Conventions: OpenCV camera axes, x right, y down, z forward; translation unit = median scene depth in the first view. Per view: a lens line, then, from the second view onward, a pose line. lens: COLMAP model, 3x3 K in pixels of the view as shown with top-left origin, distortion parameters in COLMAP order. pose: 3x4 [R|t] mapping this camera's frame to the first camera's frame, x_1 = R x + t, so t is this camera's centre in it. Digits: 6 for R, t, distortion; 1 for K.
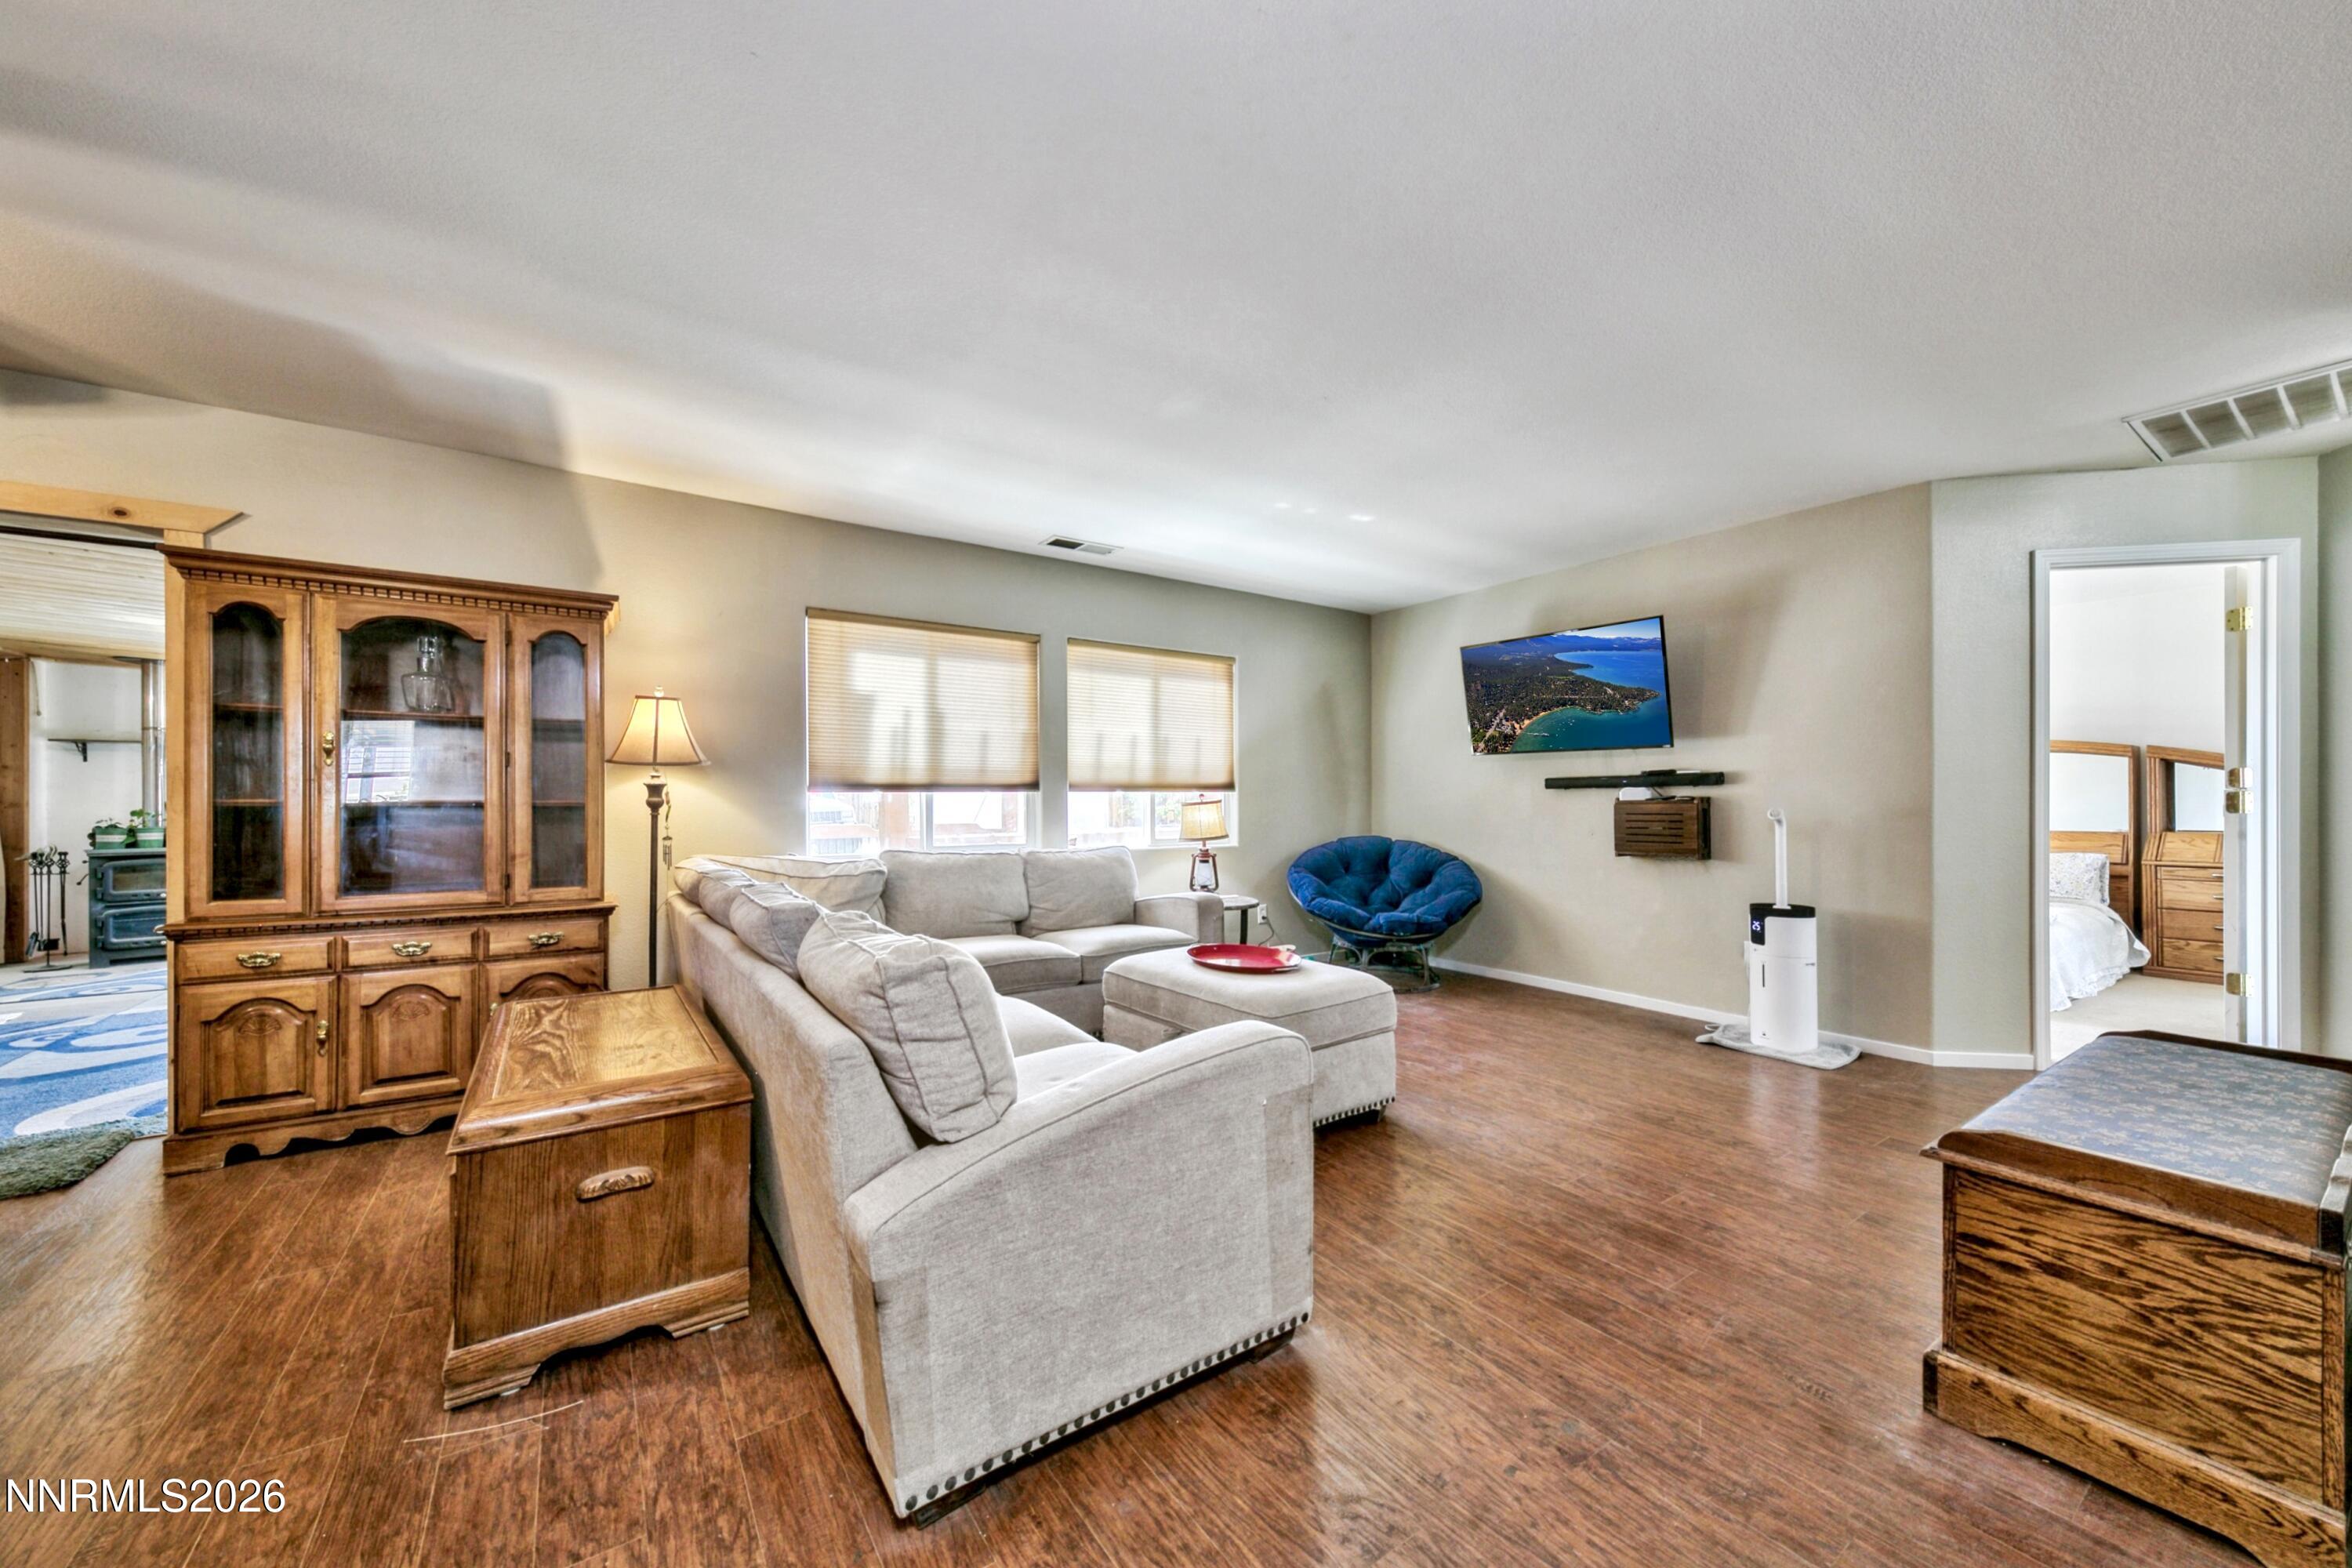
lens RADIAL K [[860.2, 0, 1169.1], [0, 860.2, 804.1], [0, 0, 1]] dist [0.007983, -0.000686]
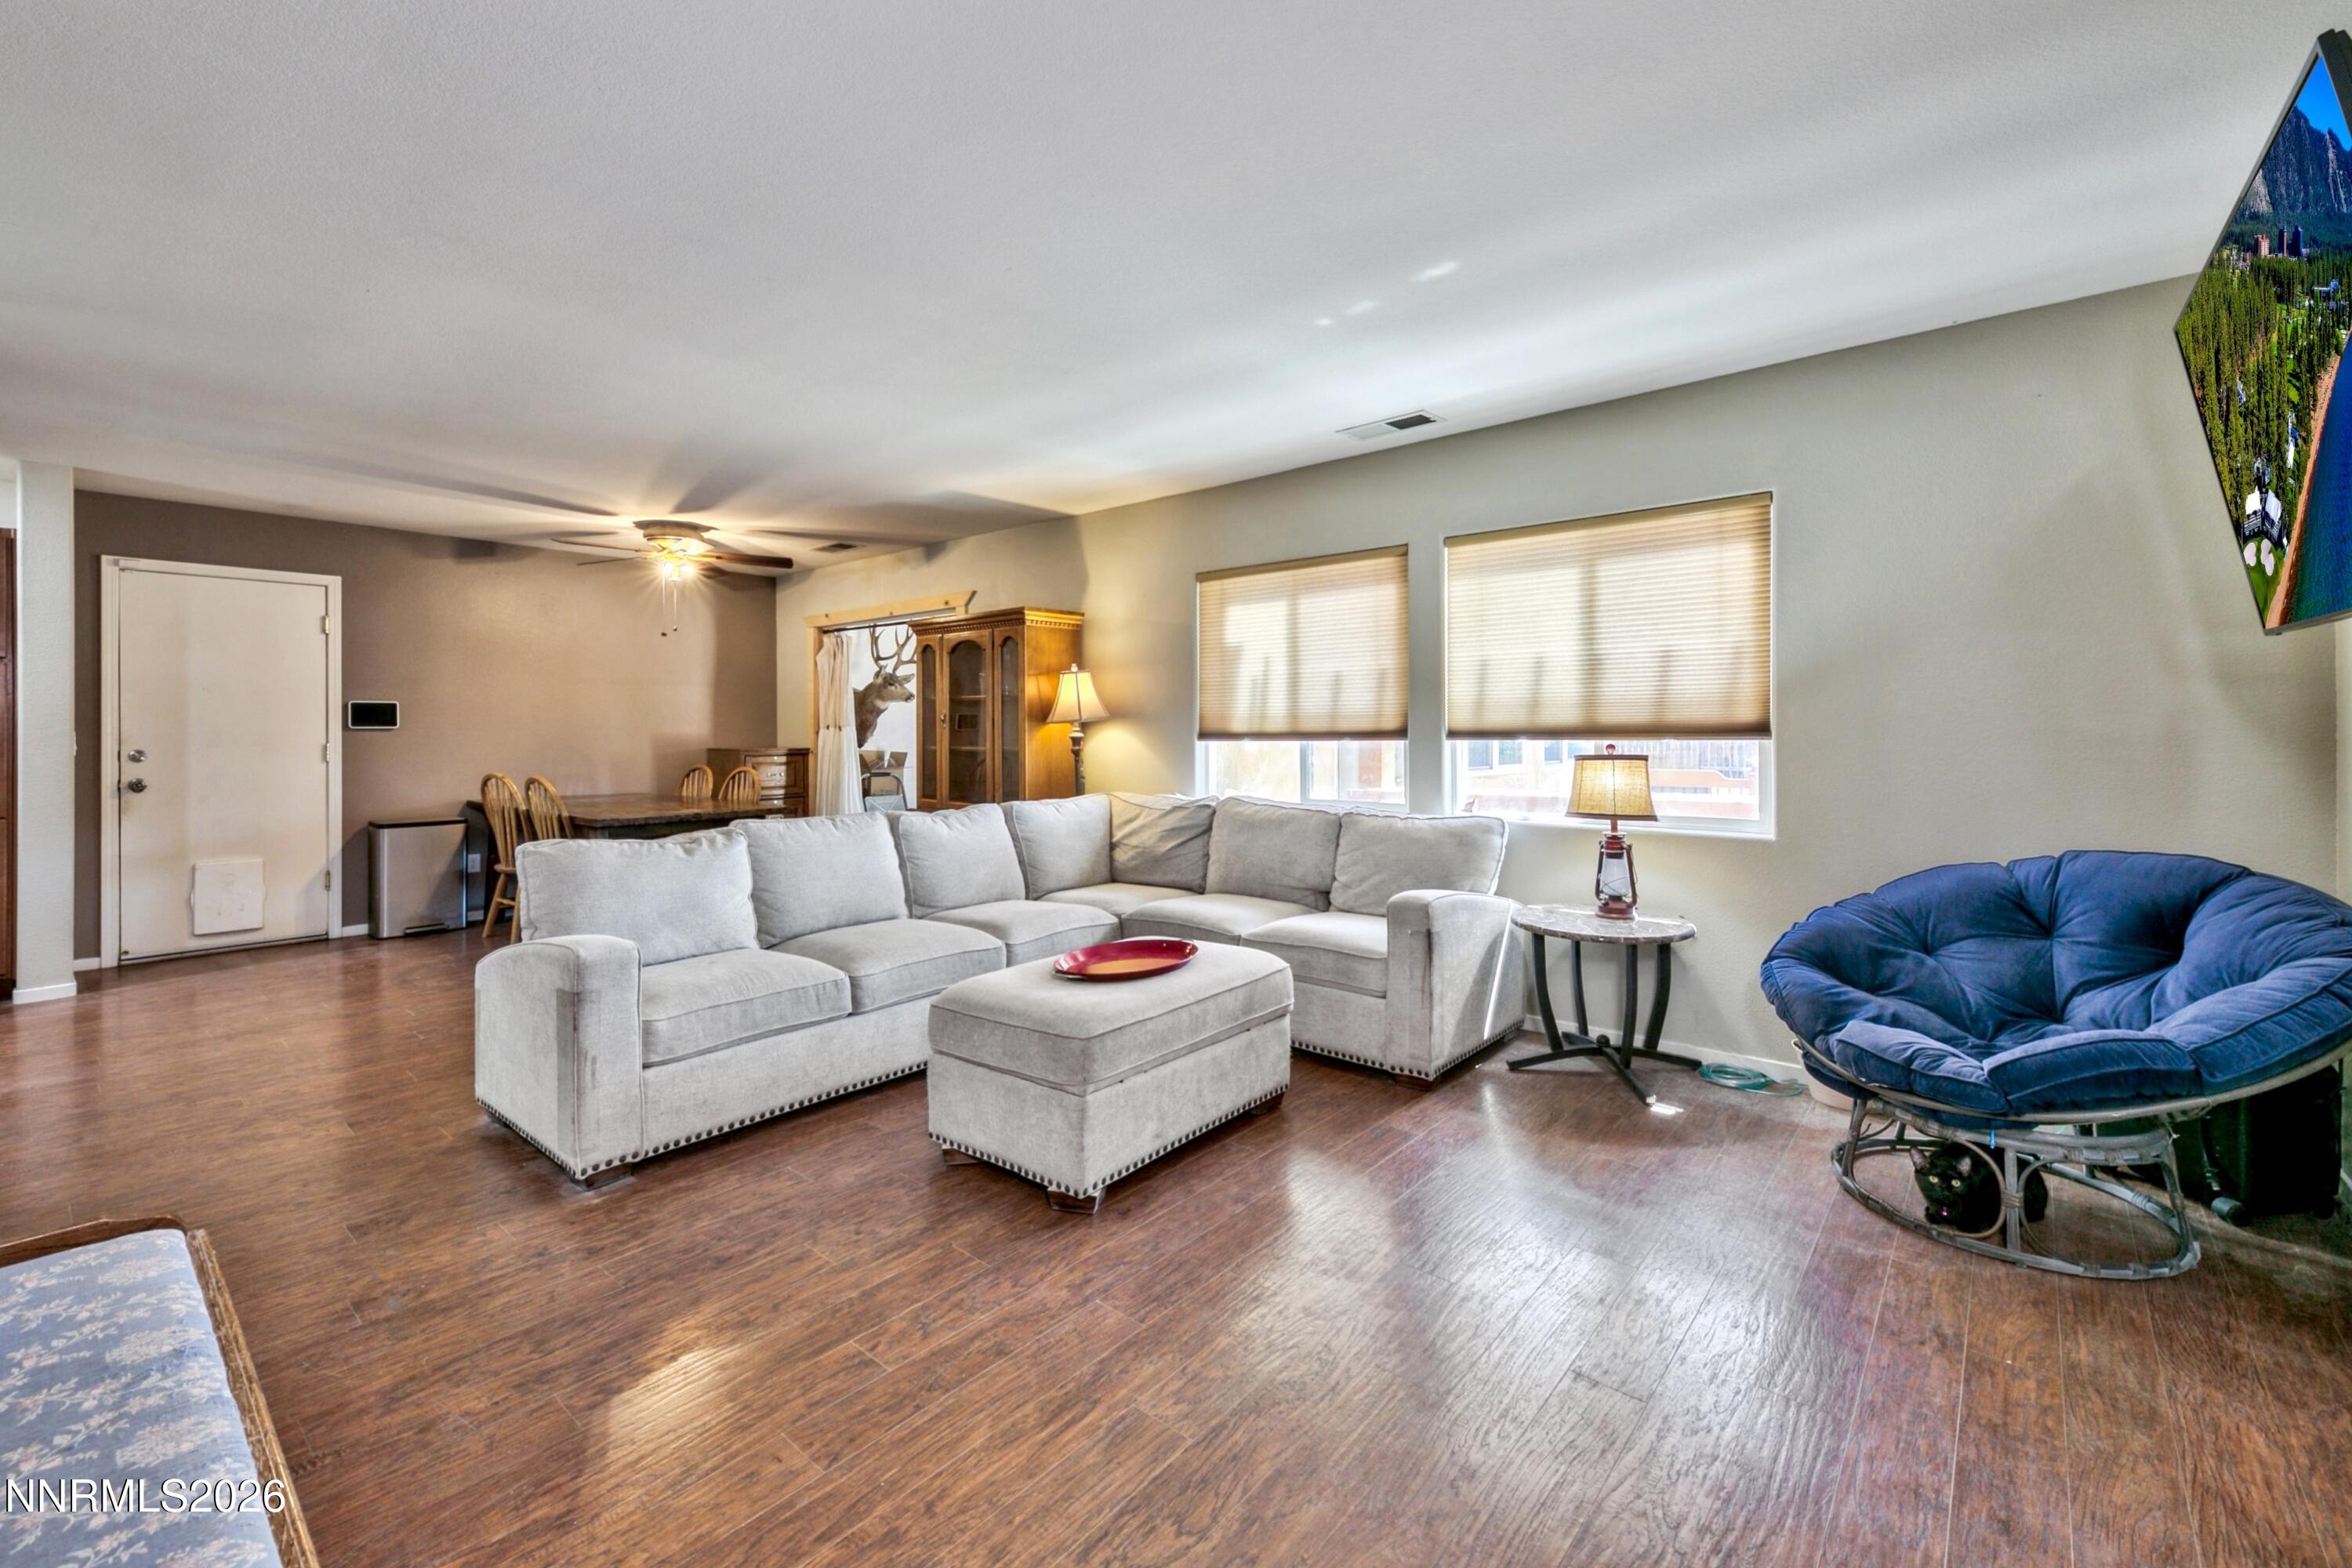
lens RADIAL K [[984.7, 0, 1171.9], [0, 984.7, 730.4], [0, 0, 1]] dist [0.011969, -0.000241]
pose [[0.256710, -0.000319, -0.966488, 0.914748], [0.002402, 0.999997, 0.000308, -0.032201], [0.966486, -0.002401, 0.256710, 0.745776]]
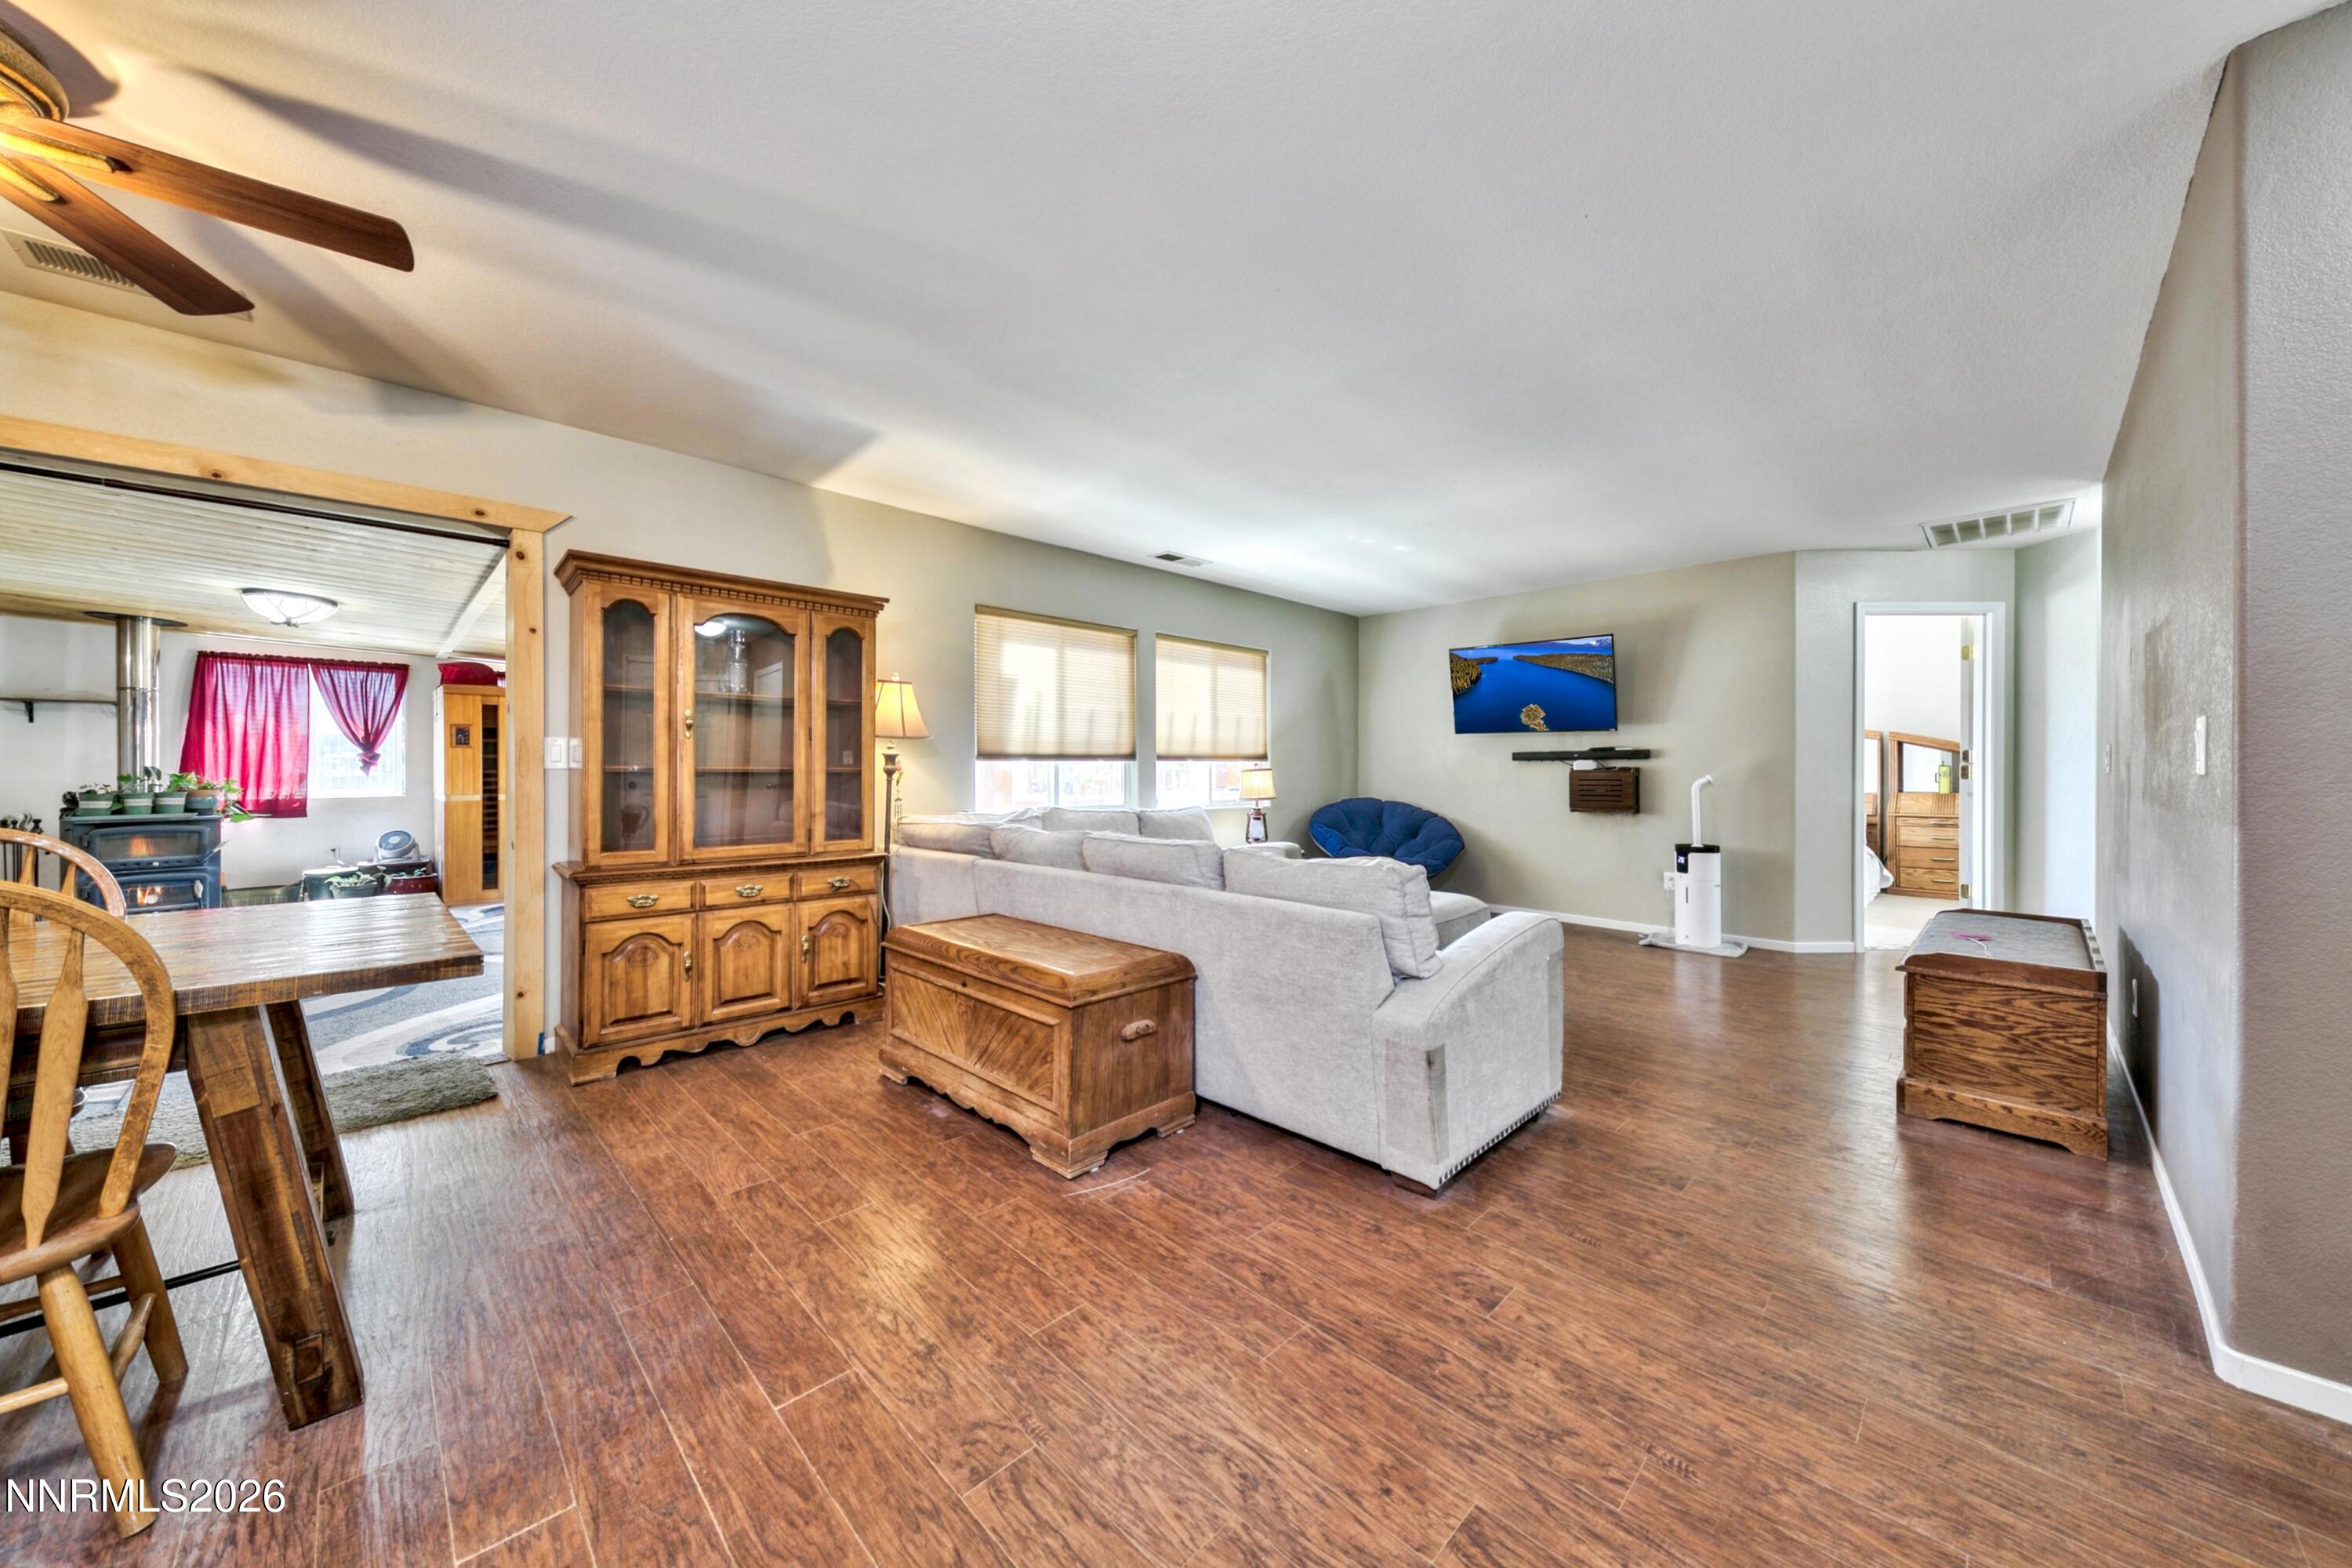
lens RADIAL K [[822.3, 0, 1175.0], [0, 822.3, 774.4], [0, 0, 1]] dist [0.010927, 0.000124]
pose [[0.983644, 0.001973, 0.180112, -0.410737], [-0.002667, 0.999990, 0.003610, -0.000230], [-0.180103, -0.004031, 0.983639, -0.188252]]
